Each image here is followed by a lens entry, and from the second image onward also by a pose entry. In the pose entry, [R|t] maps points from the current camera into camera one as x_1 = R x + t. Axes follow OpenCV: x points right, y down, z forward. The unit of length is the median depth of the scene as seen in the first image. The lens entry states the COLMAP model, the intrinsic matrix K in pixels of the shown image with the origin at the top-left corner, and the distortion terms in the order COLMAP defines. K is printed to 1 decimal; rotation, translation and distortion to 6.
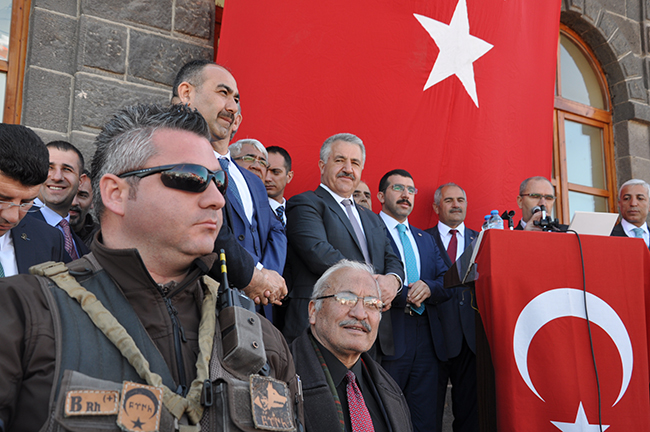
lens RADIAL K [[784.6, 0, 326.2], [0, 784.6, 214.6], [0, 0, 1]] dist [0.152848, 0.000000]
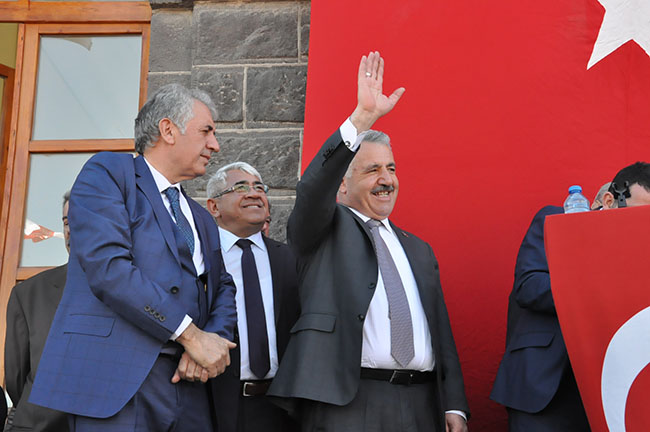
lens RADIAL K [[974.7, 0, 325.0], [0, 974.7, 217.6], [0, 0, 1]] dist [0.093553, 0.000000]
pose [[0.819180, -0.172116, -0.547102, 0.367650], [0.126278, 0.984627, -0.120682, 0.059484], [0.559463, 0.029773, 0.828321, 0.202094]]
